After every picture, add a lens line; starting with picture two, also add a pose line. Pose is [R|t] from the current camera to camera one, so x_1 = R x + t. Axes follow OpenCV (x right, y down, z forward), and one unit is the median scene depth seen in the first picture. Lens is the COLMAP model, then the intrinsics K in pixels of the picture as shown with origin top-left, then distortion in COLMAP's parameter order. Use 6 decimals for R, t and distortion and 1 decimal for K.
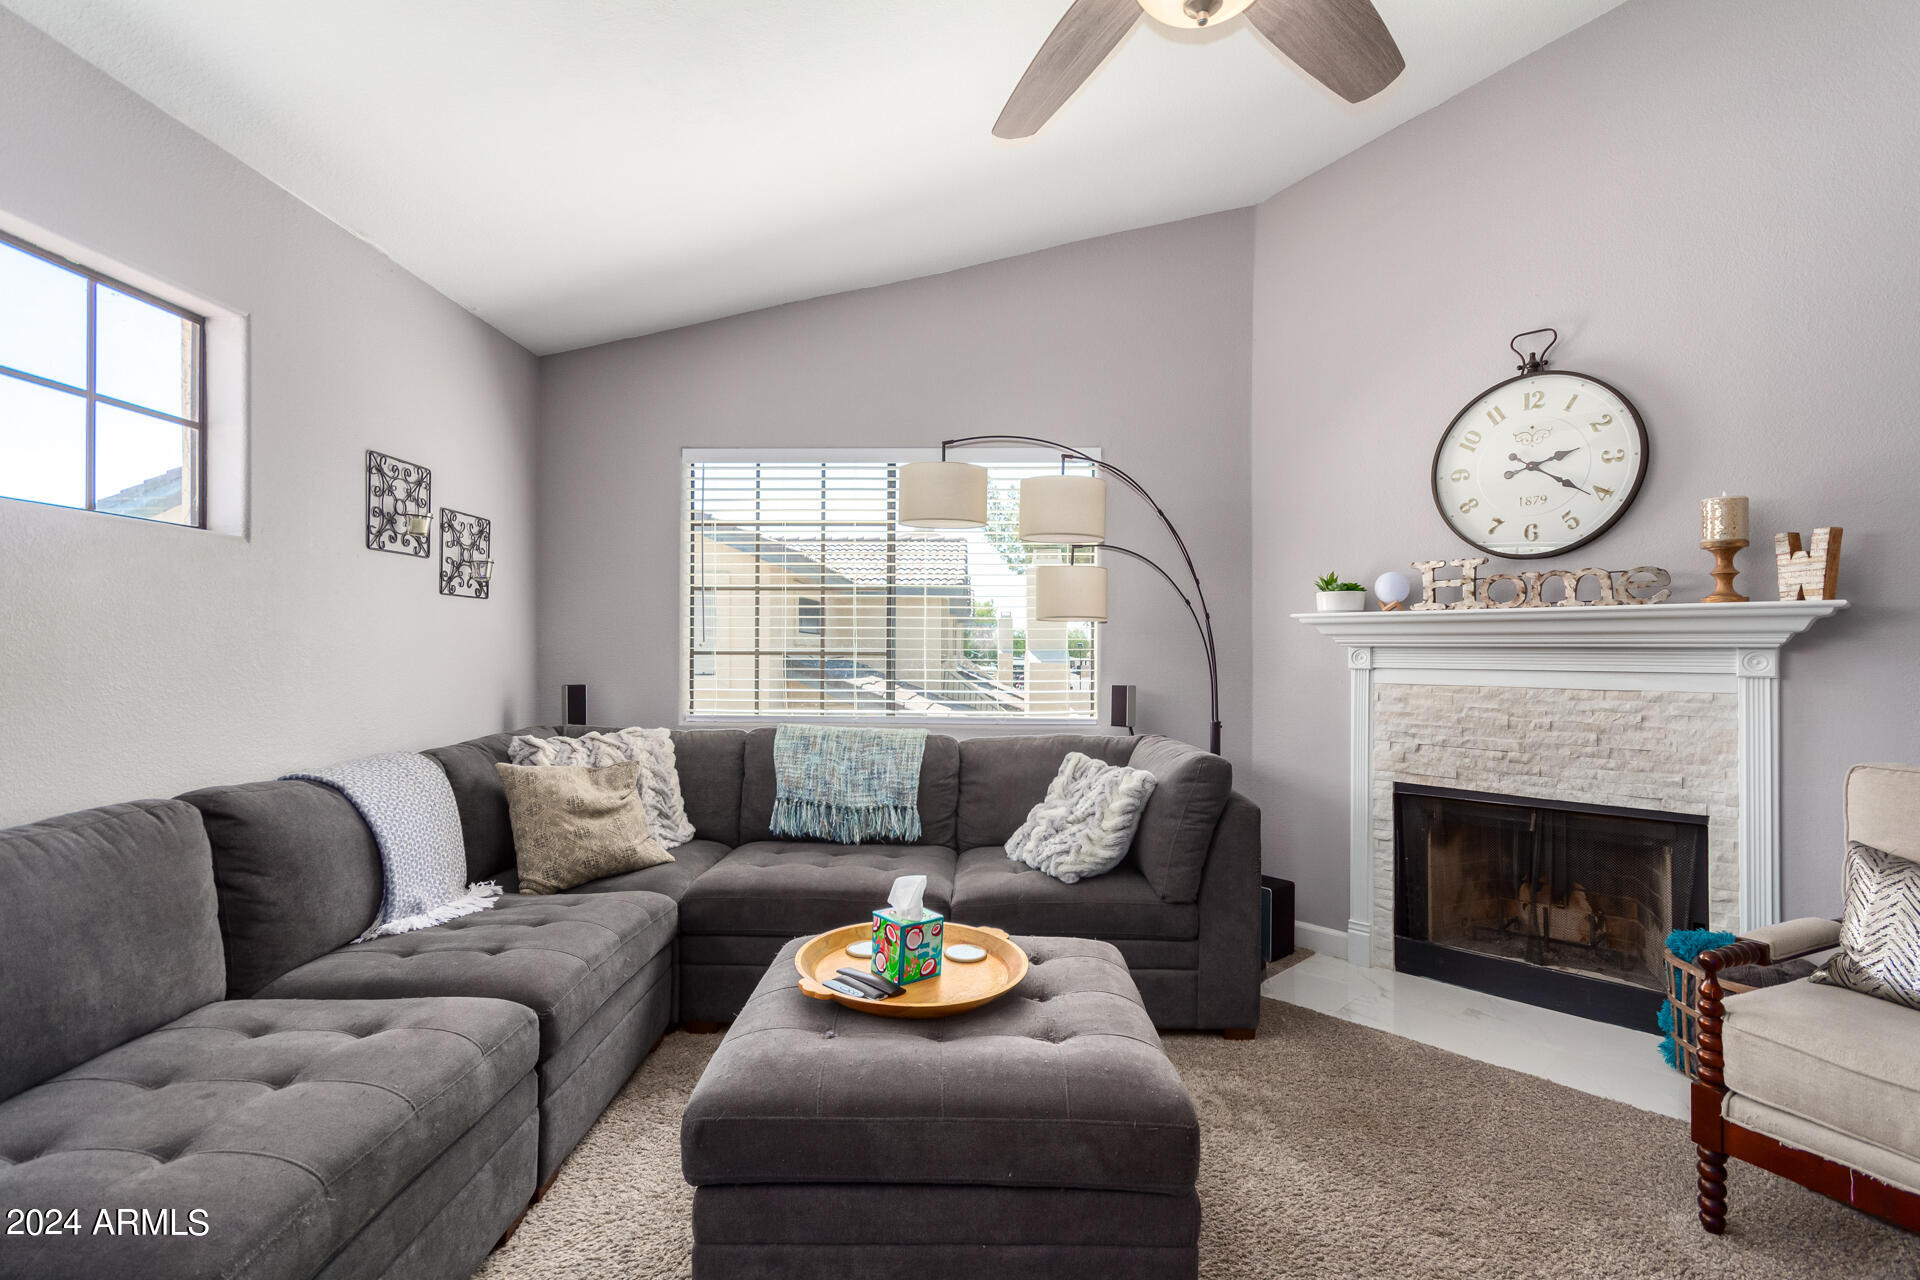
lens RADIAL K [[890.8, 0, 962.6], [0, 890.8, 644.1], [0, 0, 1]] dist [0.009727, 0.000210]
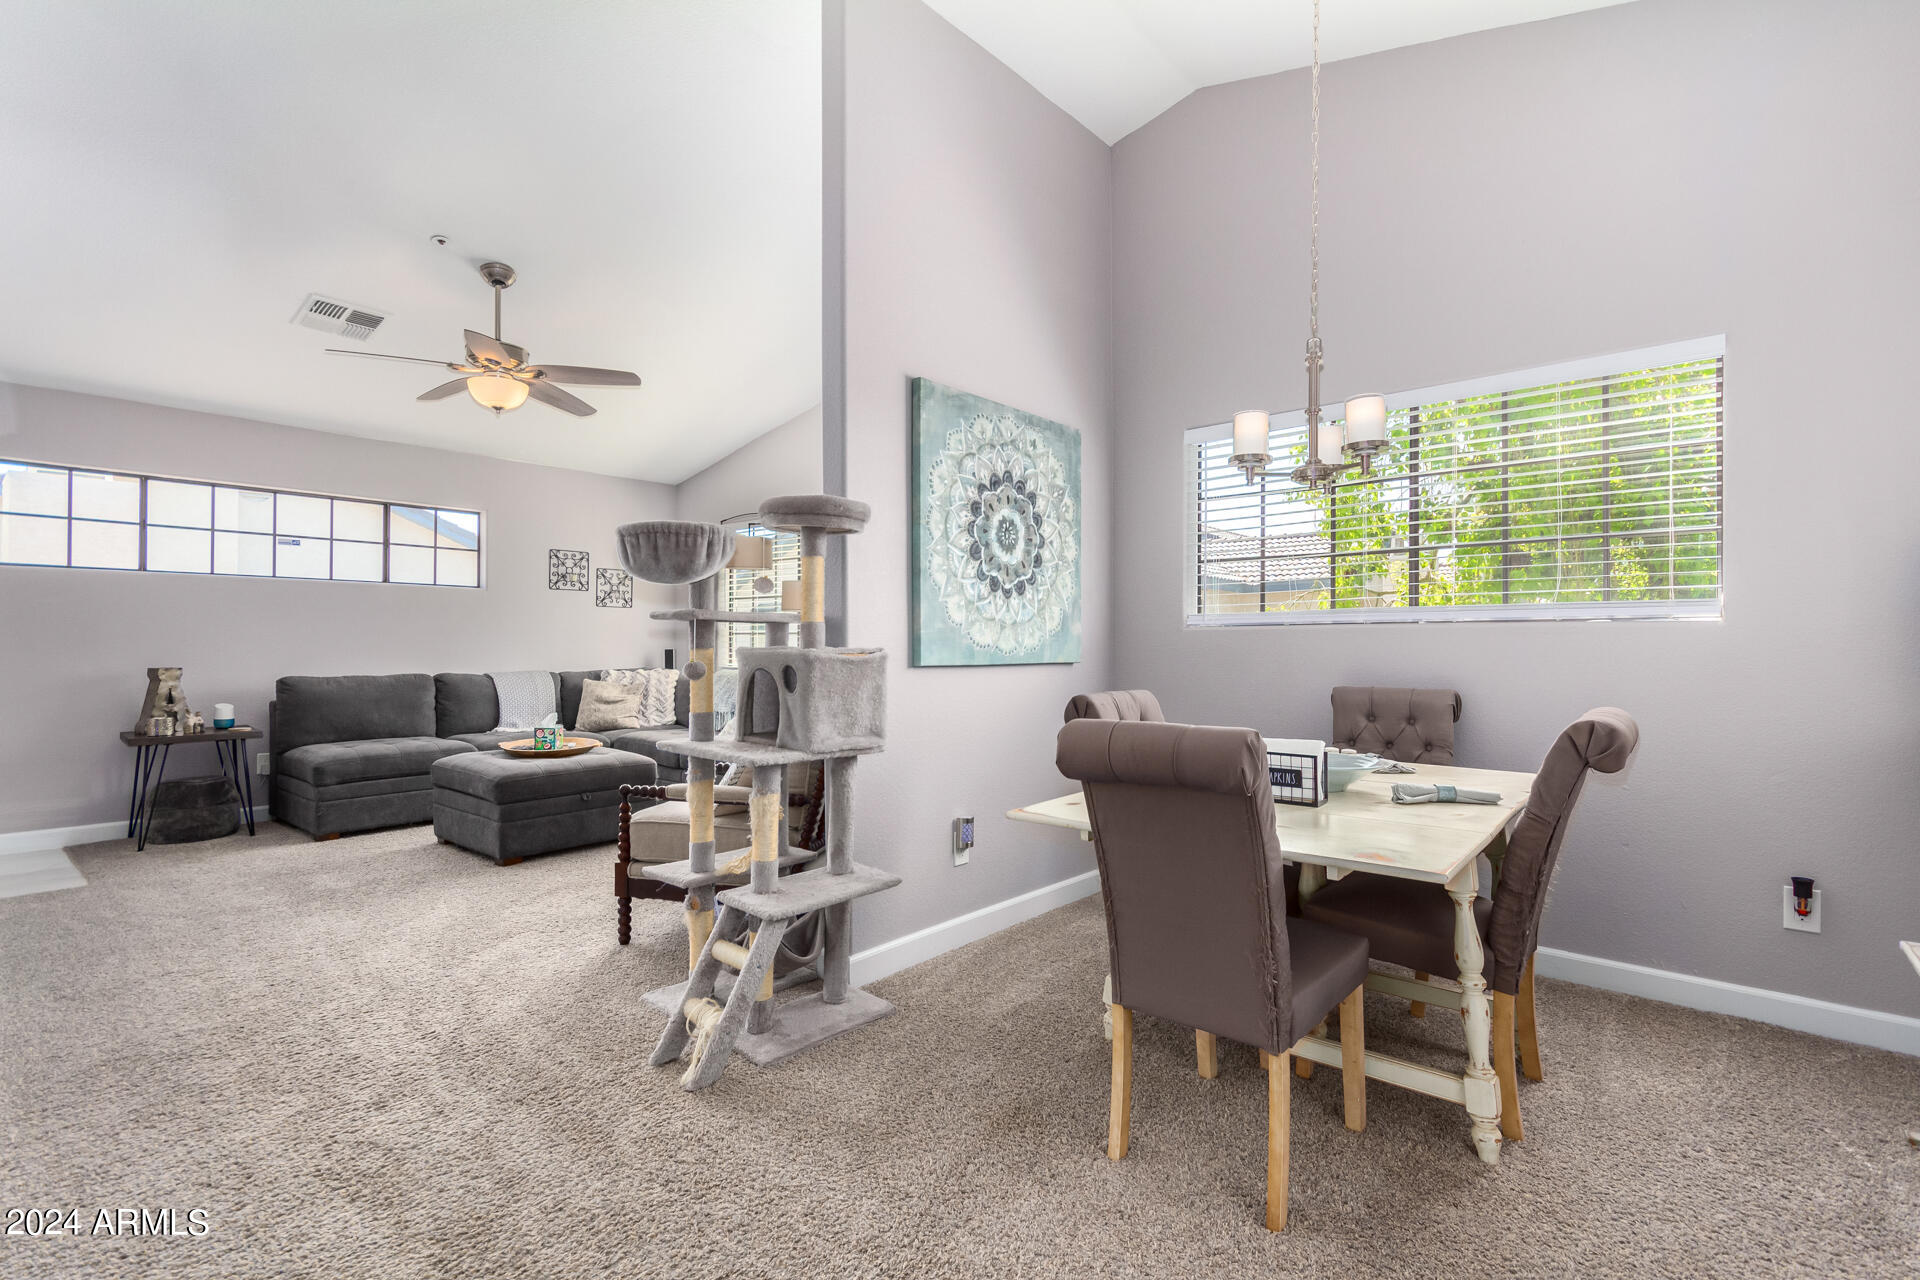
lens RADIAL K [[871.9, 0, 960.0], [0, 871.9, 640.0], [0, 0, 1]] dist [0.002981, 0.000369]
pose [[0.778298, -0.003436, -0.627886, 1.605602], [0.002051, 0.999994, -0.002931, 0.039374], [0.627892, 0.000993, 0.778300, -0.147344]]
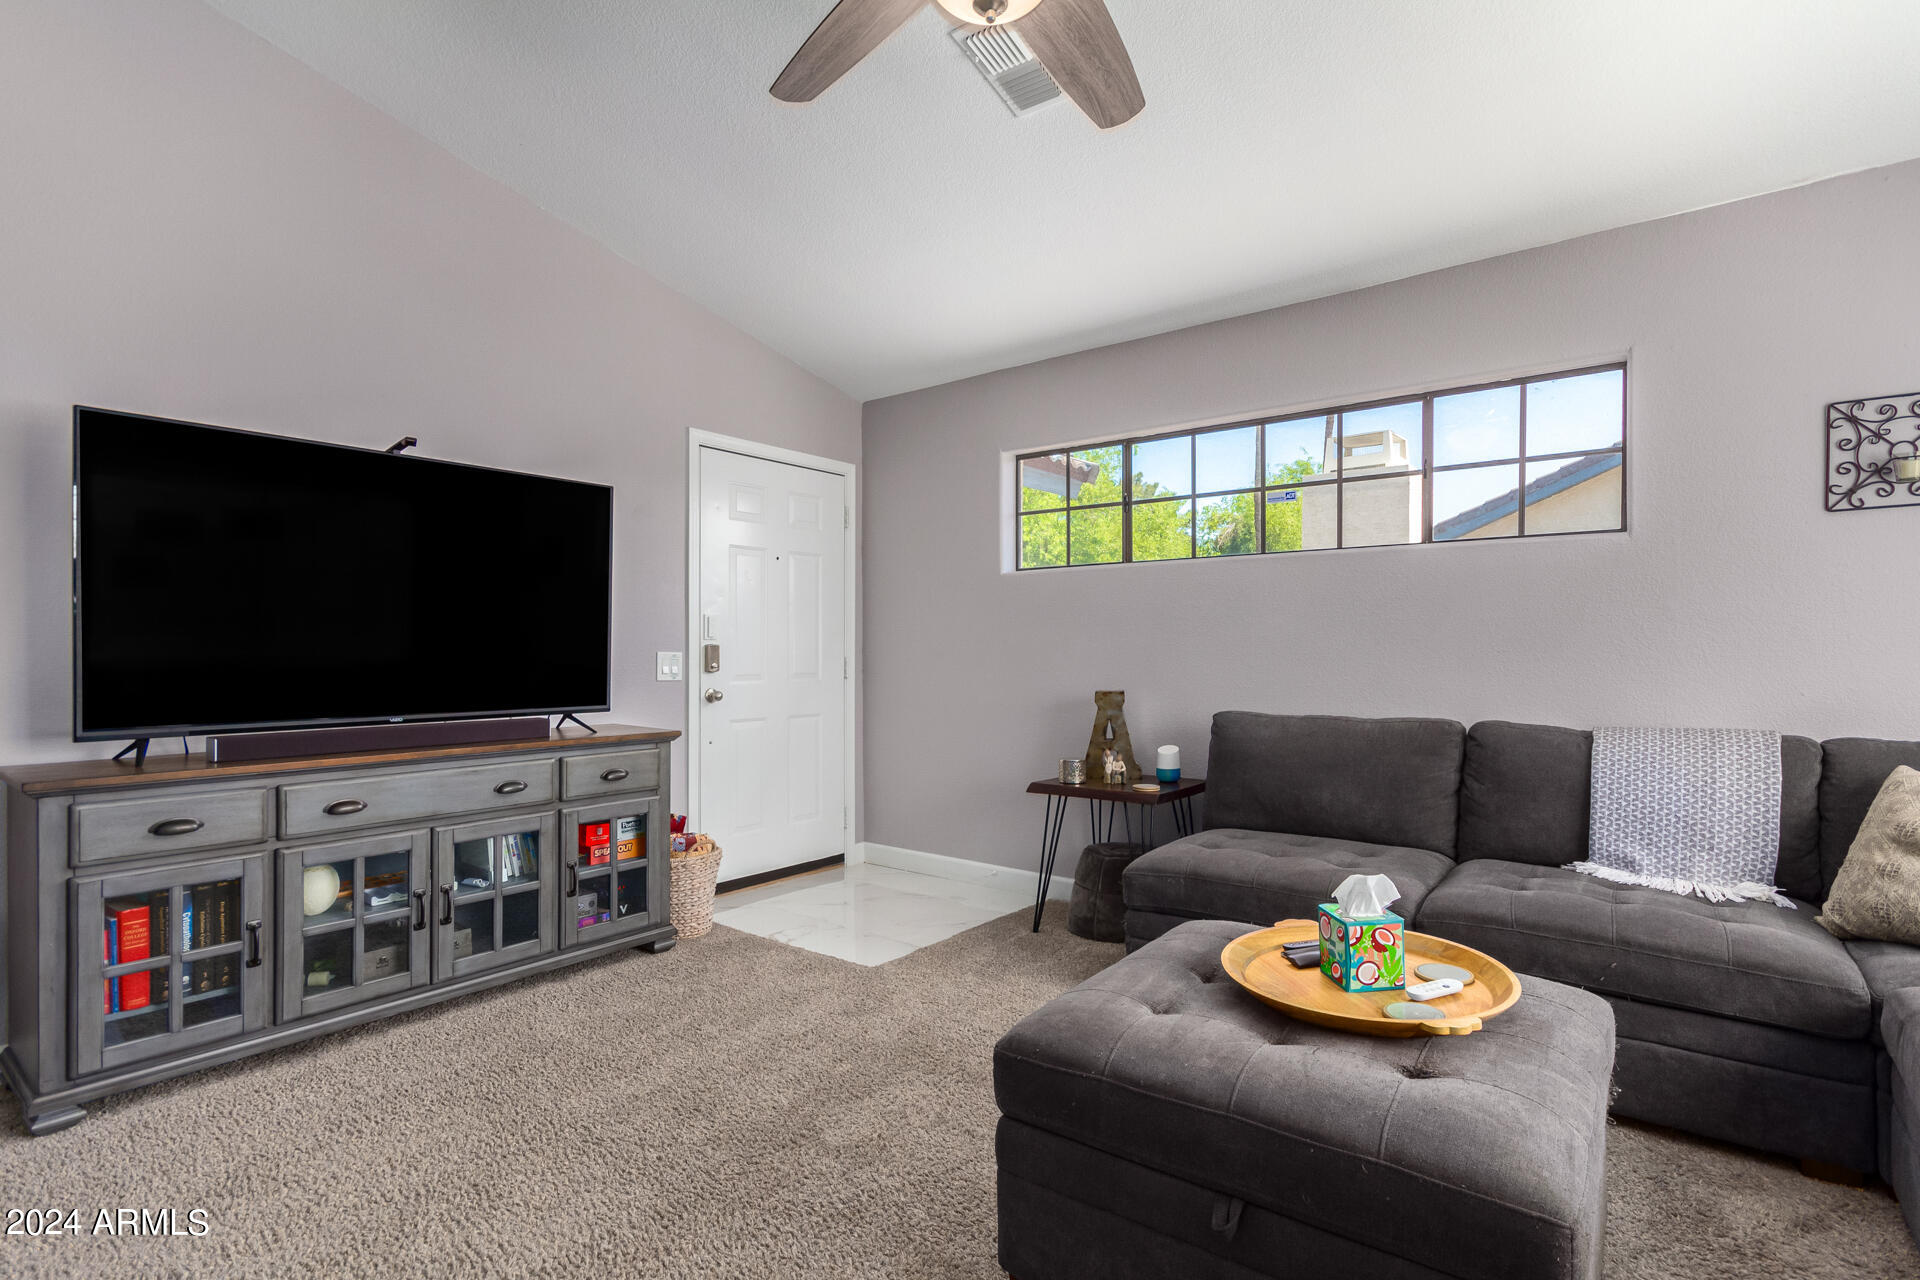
lens RADIAL K [[921.3, 0, 966.3], [0, 921.3, 653.1], [0, 0, 1]] dist [-0.001994, -0.000429]
pose [[-0.595836, 0.000663, -0.803106, 0.572763], [0.004107, 0.999989, -0.002221, 0.033471], [0.803096, -0.004622, -0.595832, 0.797089]]
